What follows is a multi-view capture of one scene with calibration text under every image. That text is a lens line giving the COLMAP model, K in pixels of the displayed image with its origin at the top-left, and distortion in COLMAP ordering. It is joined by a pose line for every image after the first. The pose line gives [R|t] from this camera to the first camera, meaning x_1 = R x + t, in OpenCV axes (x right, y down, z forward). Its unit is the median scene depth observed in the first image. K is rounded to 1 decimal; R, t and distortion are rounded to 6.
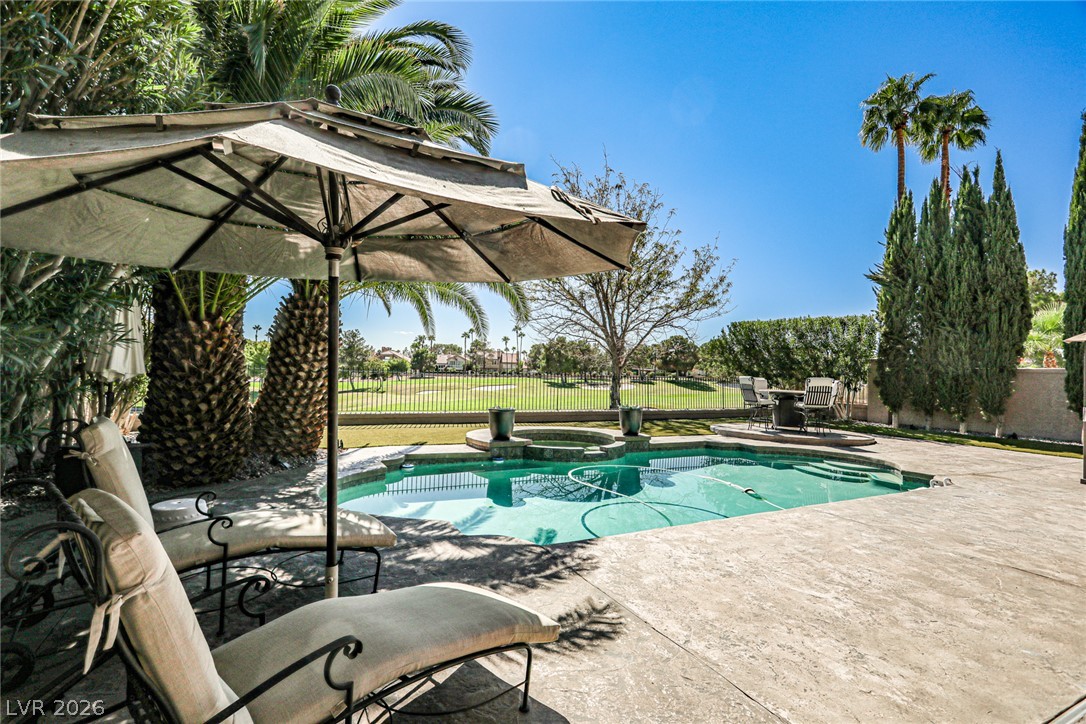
lens RADIAL K [[527.5, 0, 542.7], [0, 527.5, 368.1], [0, 0, 1]] dist [0.001268, 0.000728]
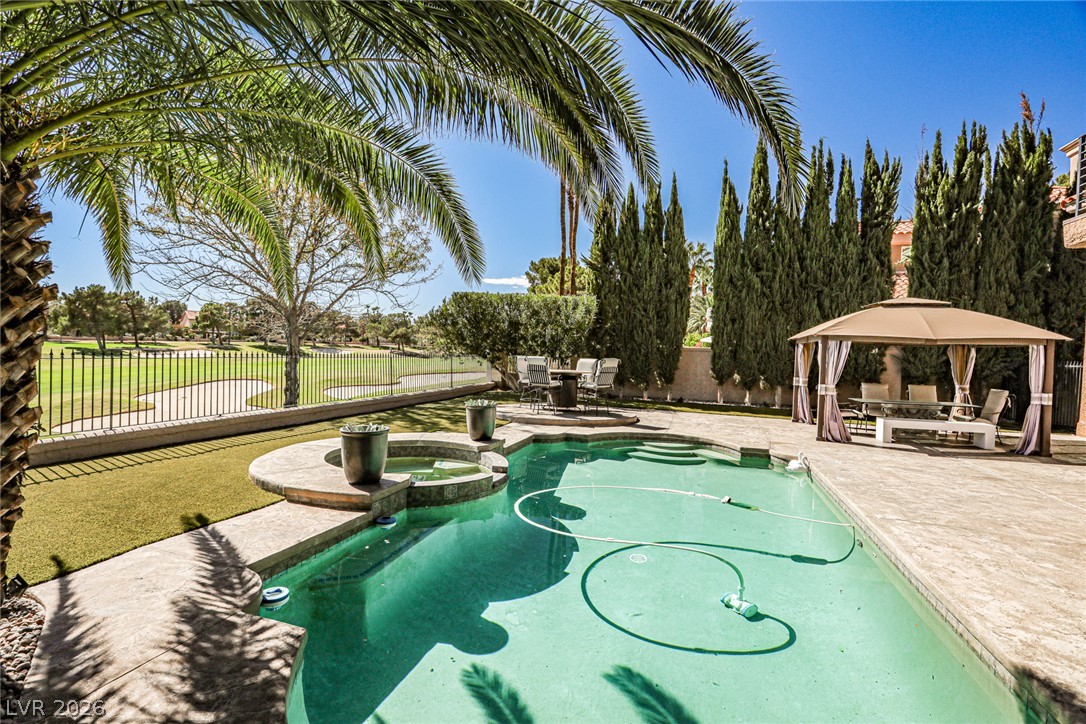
lens RADIAL K [[528.4, 0, 545.1], [0, 528.4, 356.2], [0, 0, 1]] dist [-0.019560, -0.000059]
pose [[0.705116, -0.011008, 0.709007, -0.228395], [-0.022161, 0.999049, 0.037552, -0.017171], [-0.708746, -0.042191, 0.704201, 0.311326]]
